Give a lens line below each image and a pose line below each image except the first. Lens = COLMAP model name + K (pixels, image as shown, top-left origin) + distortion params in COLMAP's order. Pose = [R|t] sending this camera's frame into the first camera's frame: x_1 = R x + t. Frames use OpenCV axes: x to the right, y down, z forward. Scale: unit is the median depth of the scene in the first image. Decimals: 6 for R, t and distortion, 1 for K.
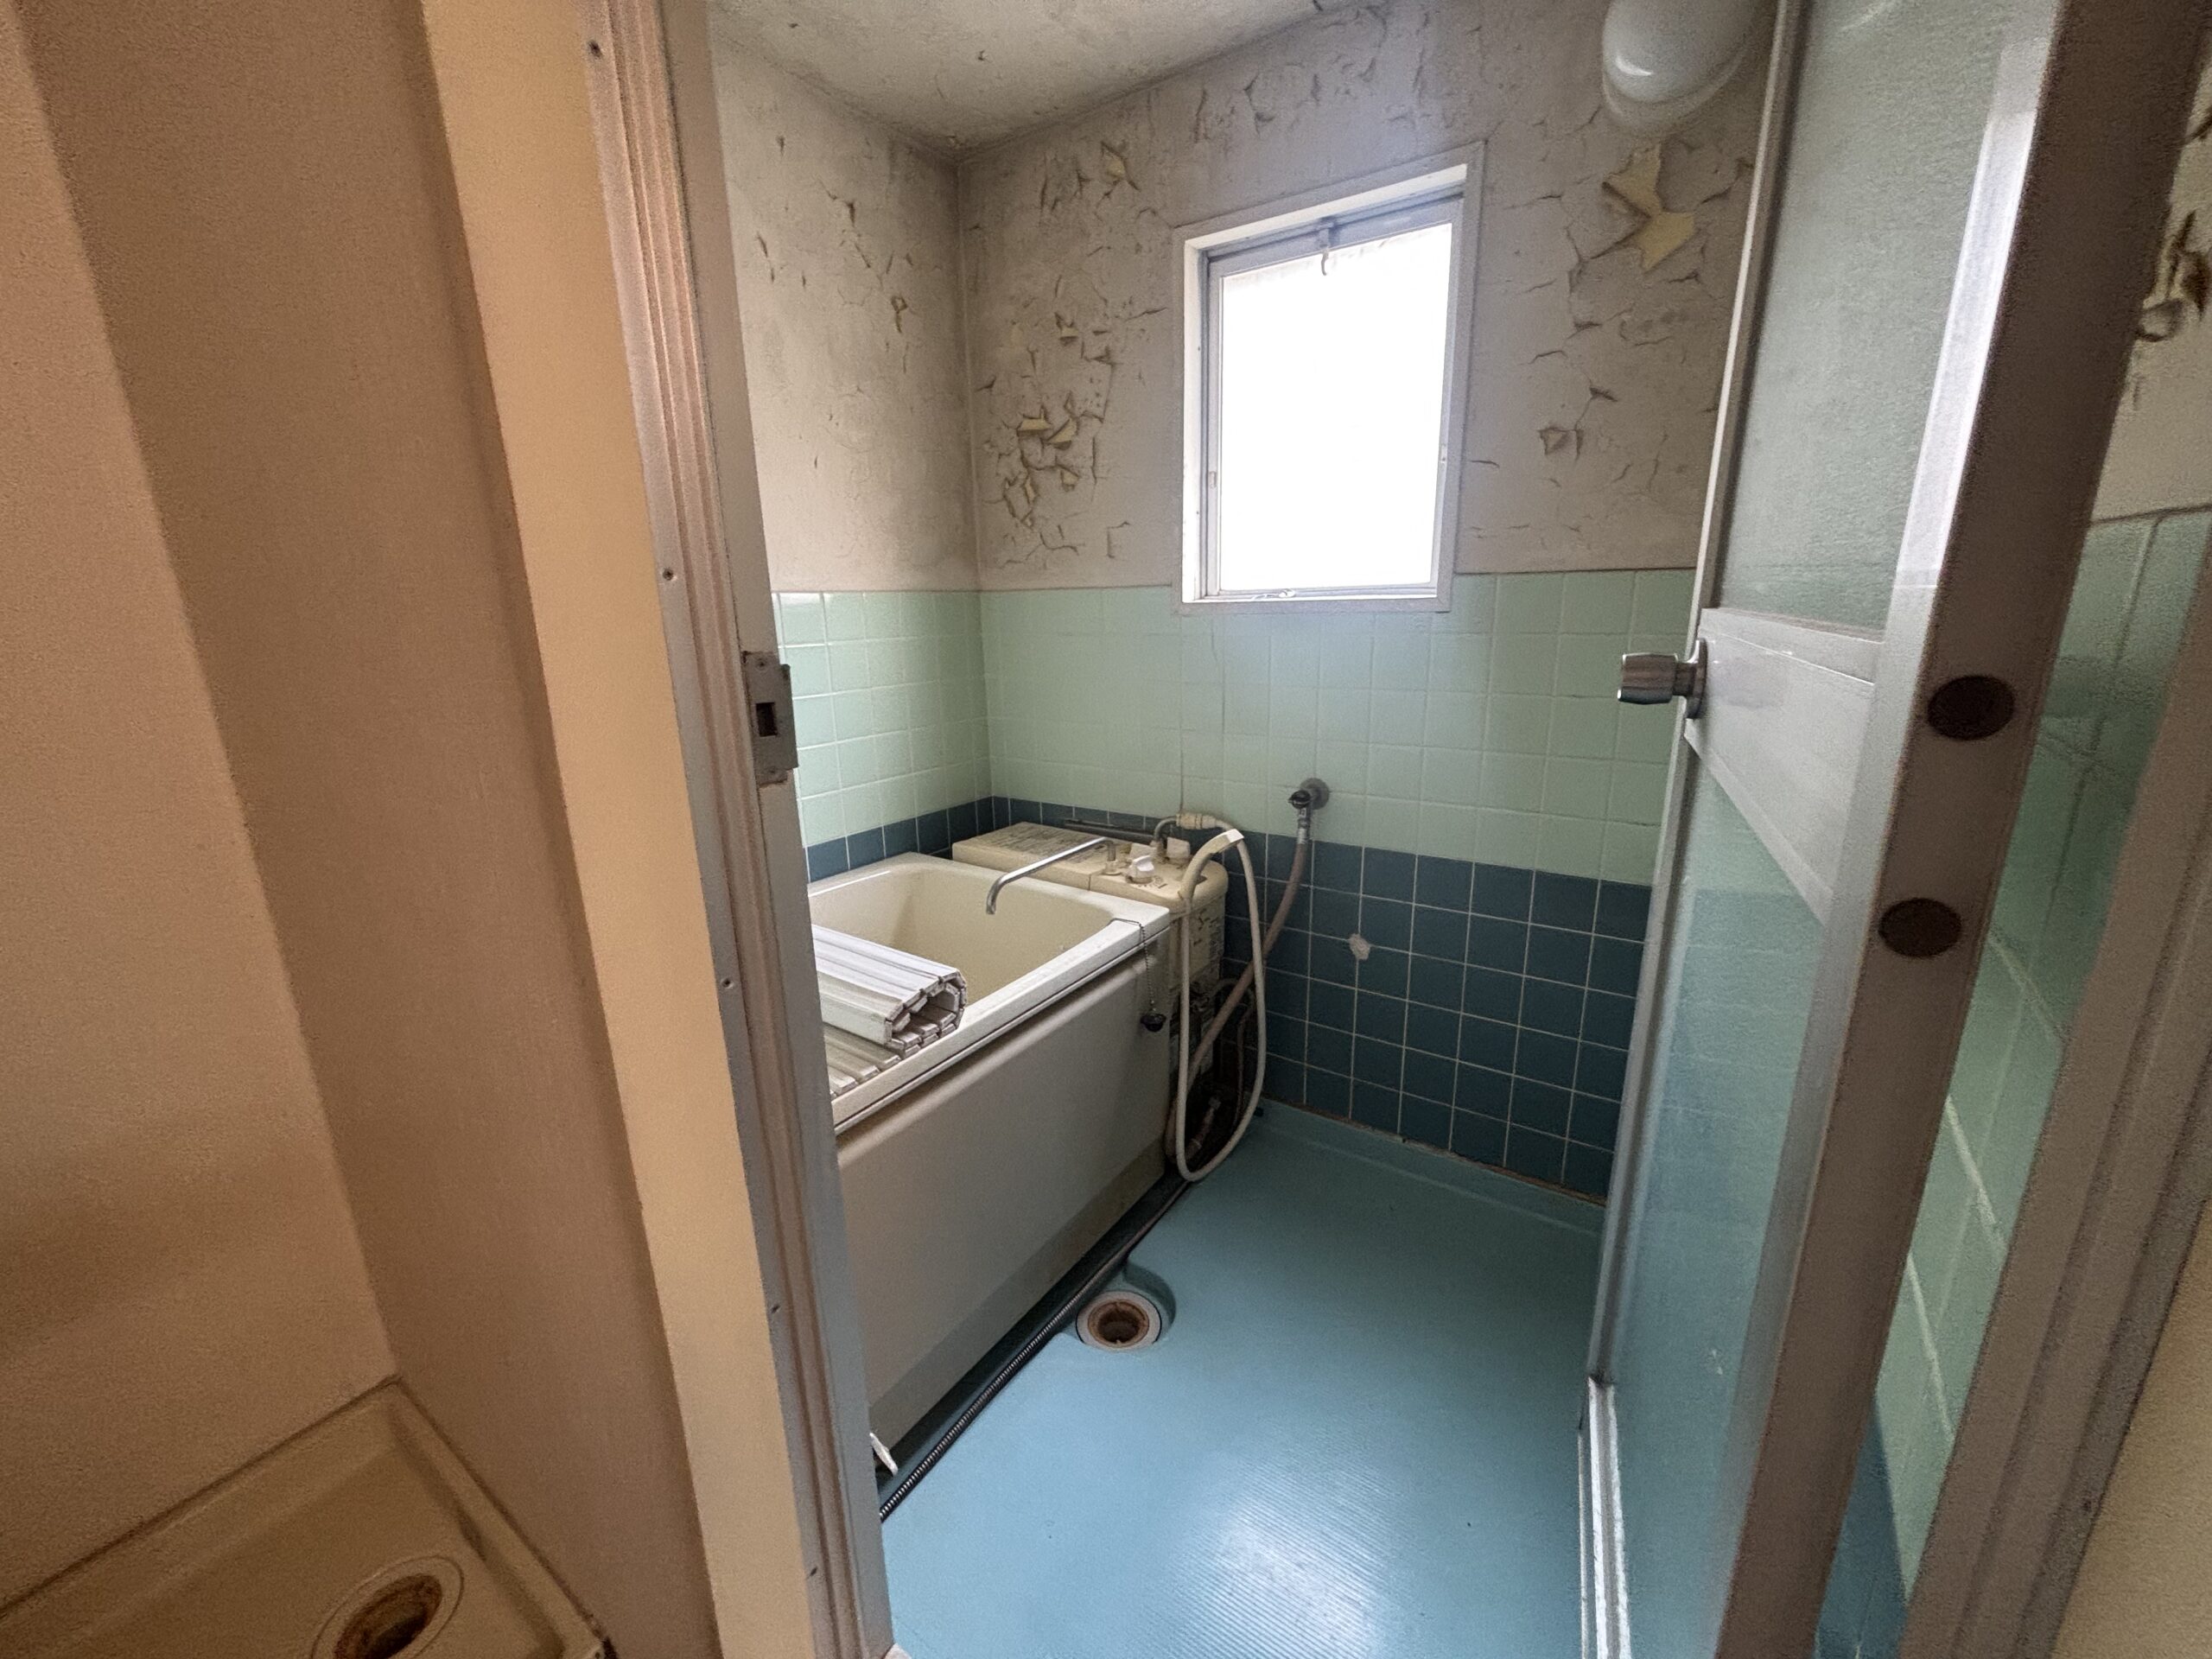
lens RADIAL K [[897.0, 0, 1119.8], [0, 897.0, 830.8], [0, 0, 1]] dist [0.002587, -0.000022]
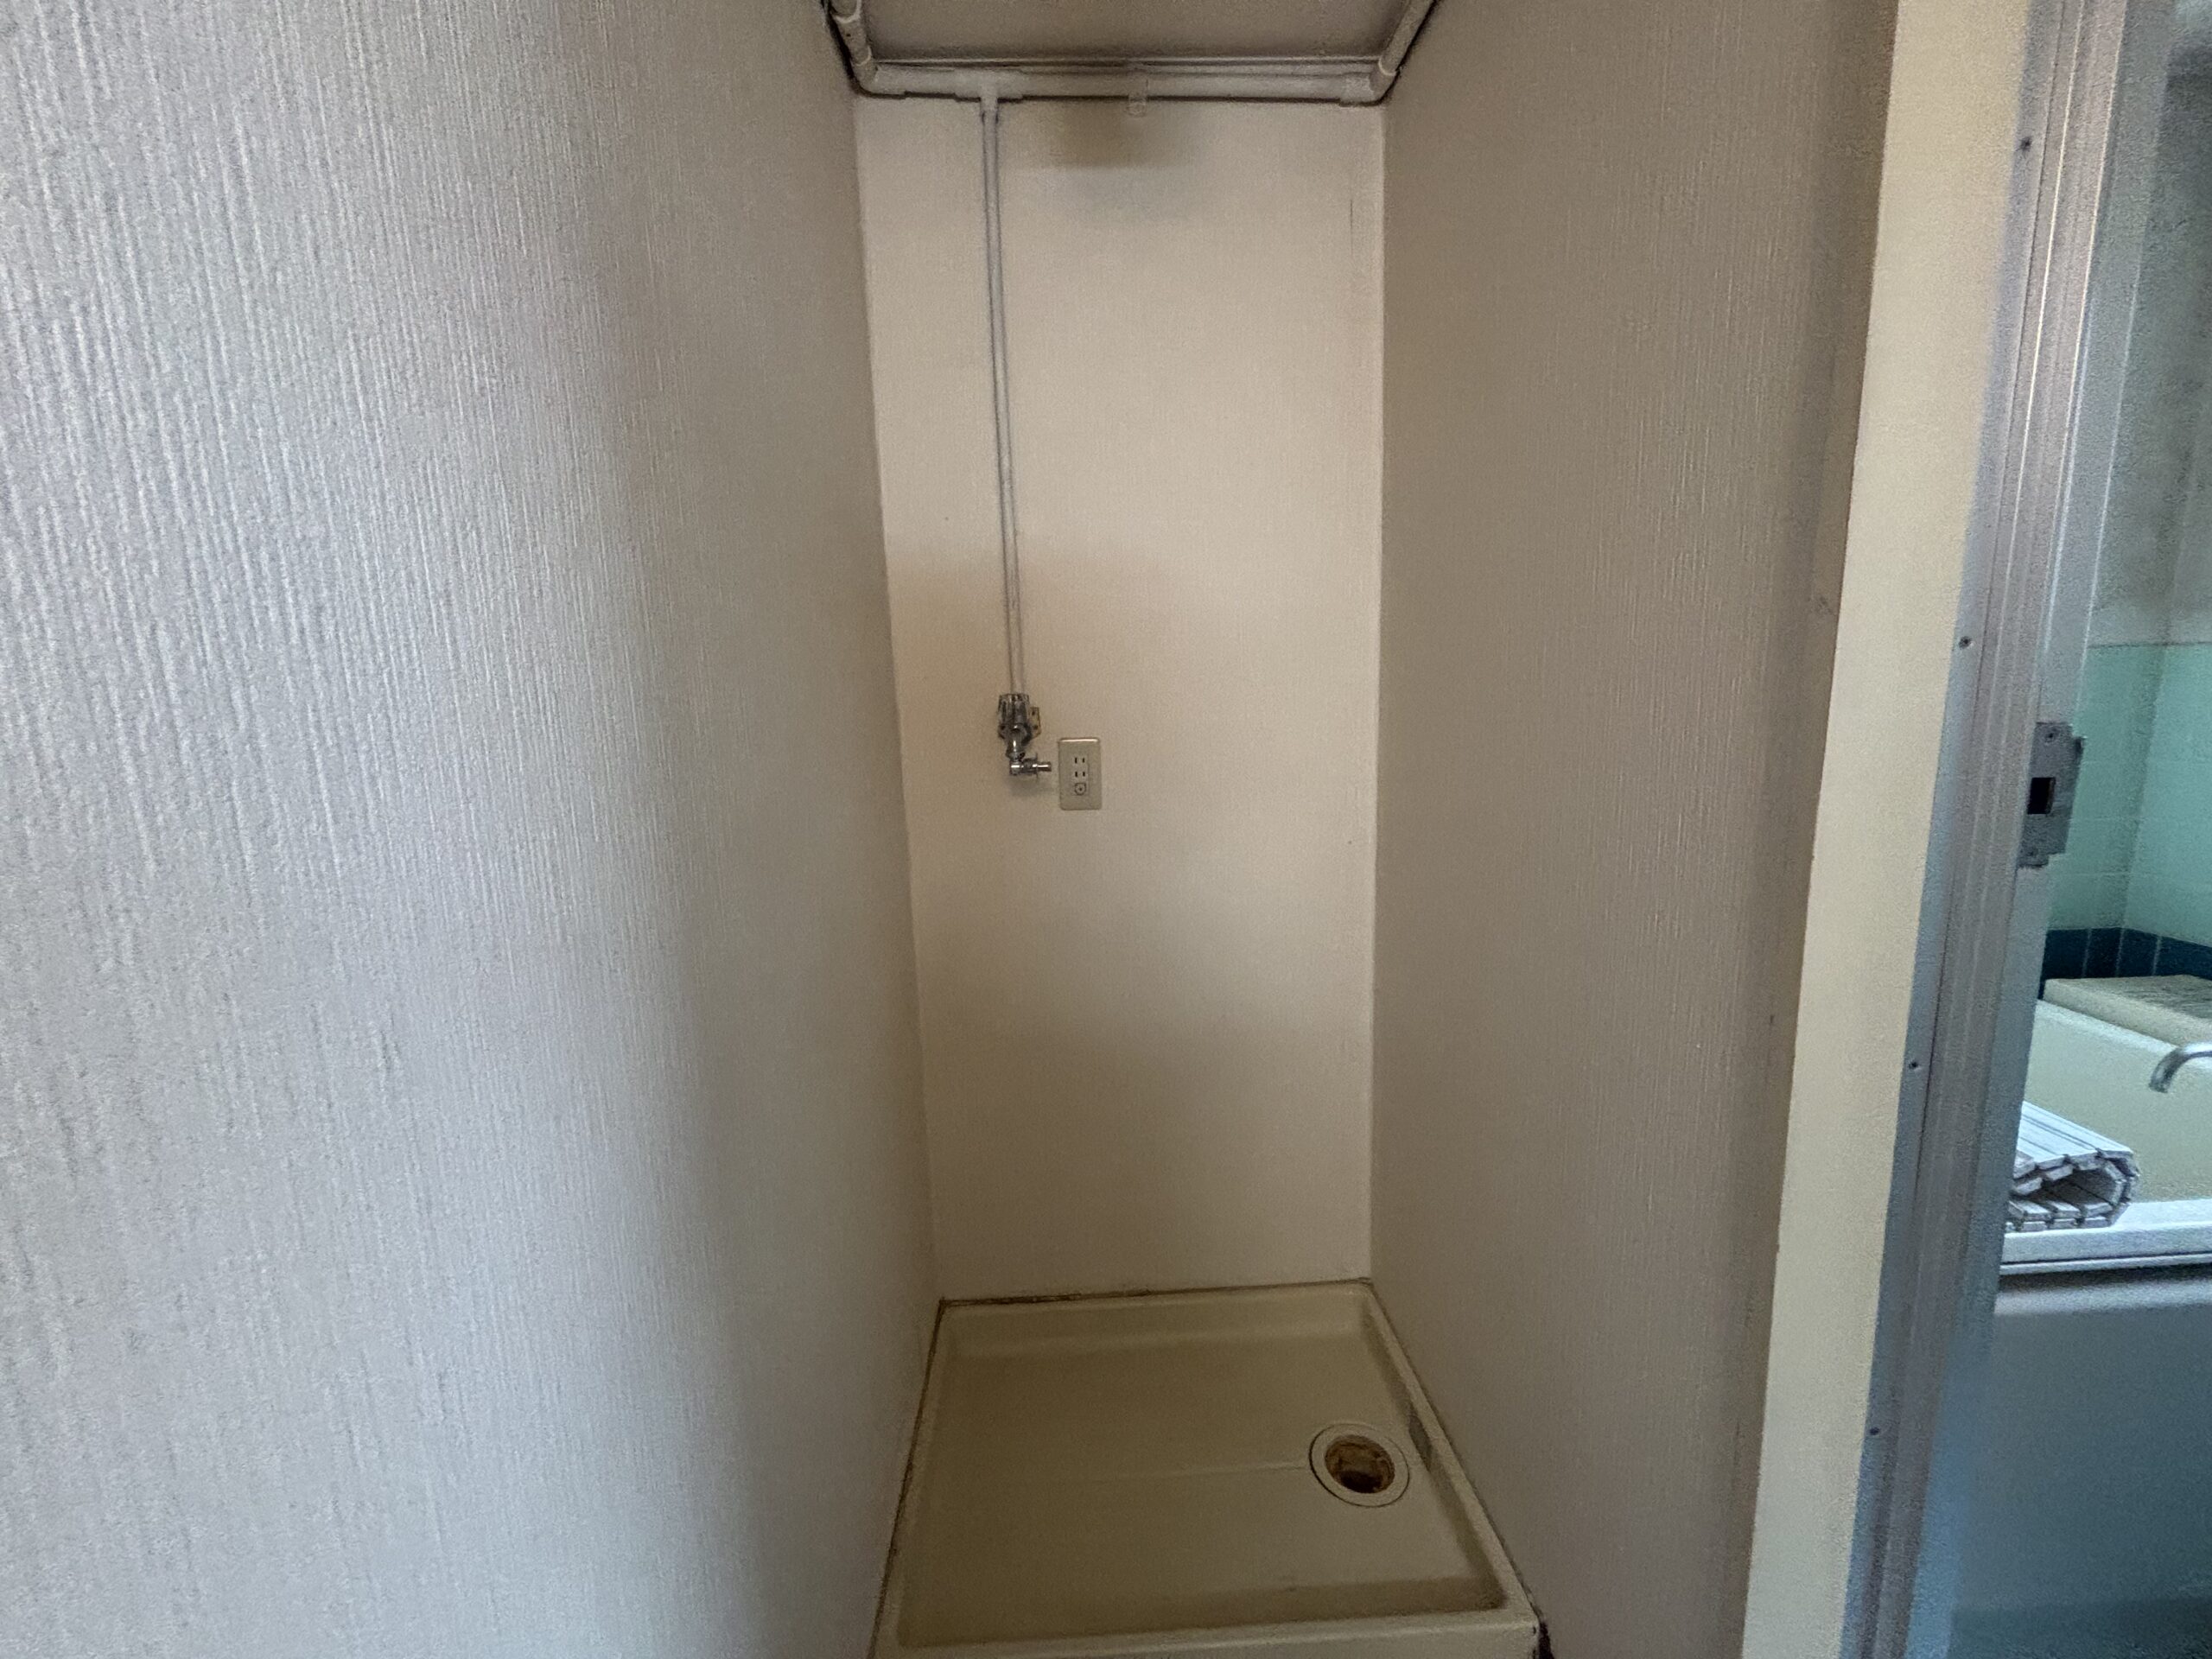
lens RADIAL K [[897.0, 0, 1104.3], [0, 897.0, 828.6], [0, 0, 1]] dist [0.002587, -0.000022]
pose [[0.591863, 0.129755, -0.795526, -0.126347], [-0.185812, 0.982339, 0.021984, 0.035306], [0.784329, 0.134807, 0.605520, -0.157863]]
